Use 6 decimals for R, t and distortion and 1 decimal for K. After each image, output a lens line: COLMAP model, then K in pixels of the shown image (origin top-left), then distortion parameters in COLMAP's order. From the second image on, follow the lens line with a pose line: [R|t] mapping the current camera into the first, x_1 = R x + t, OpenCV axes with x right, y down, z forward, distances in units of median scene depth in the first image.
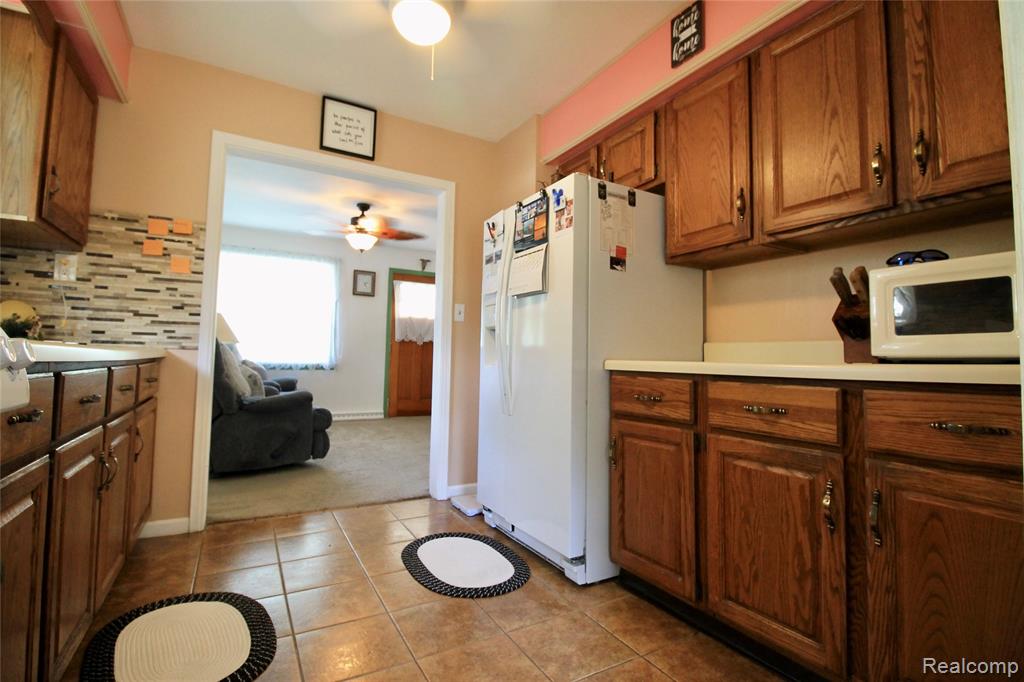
lens RADIAL K [[481.9, 0, 520.2], [0, 481.9, 330.9], [0, 0, 1]] dist [0.001384, -0.013326]
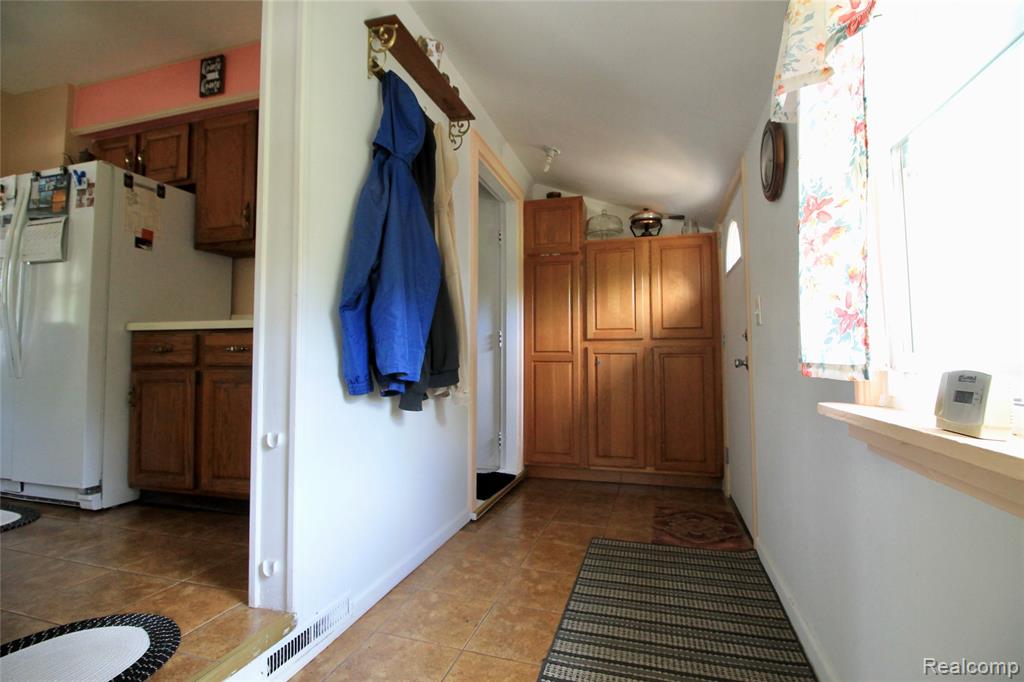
lens RADIAL K [[481.9, 0, 520.2], [0, 481.9, 330.9], [0, 0, 1]] dist [0.001384, -0.013326]
pose [[0.723348, 0.015160, 0.690317, 0.059482], [-0.025900, 0.999651, 0.005185, 0.048436], [-0.689997, -0.021630, 0.723489, -0.526528]]
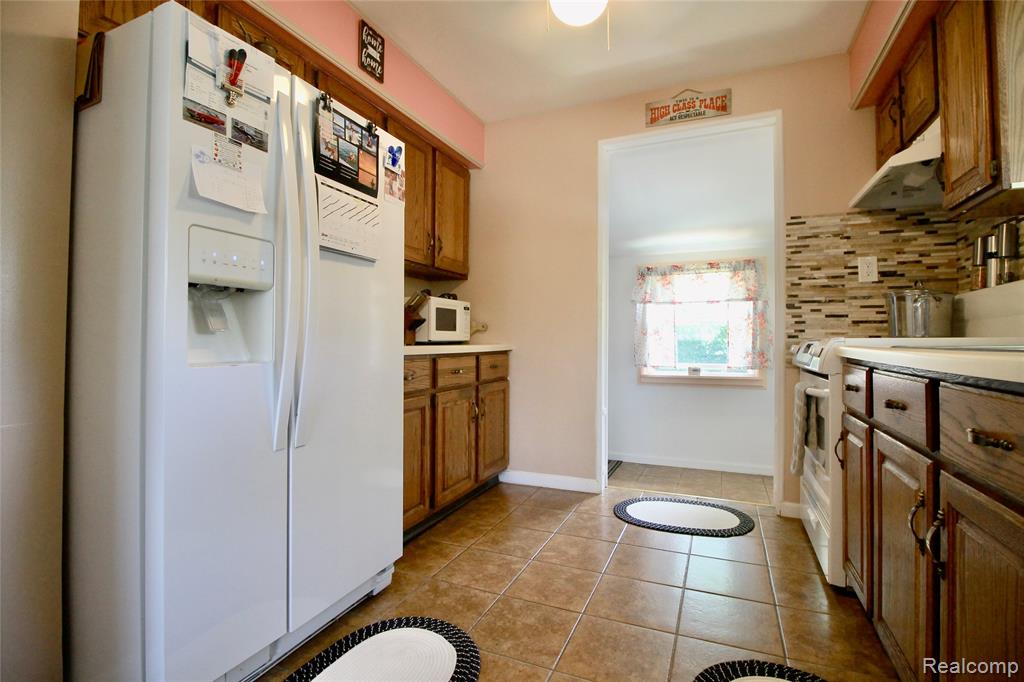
lens RADIAL K [[481.9, 0, 520.2], [0, 481.9, 330.9], [0, 0, 1]] dist [0.001384, -0.013326]
pose [[-0.603674, -0.004914, 0.797216, -0.727474], [-0.063264, 0.997123, -0.041759, 0.050413], [-0.794717, -0.075644, -0.602248, 1.301857]]
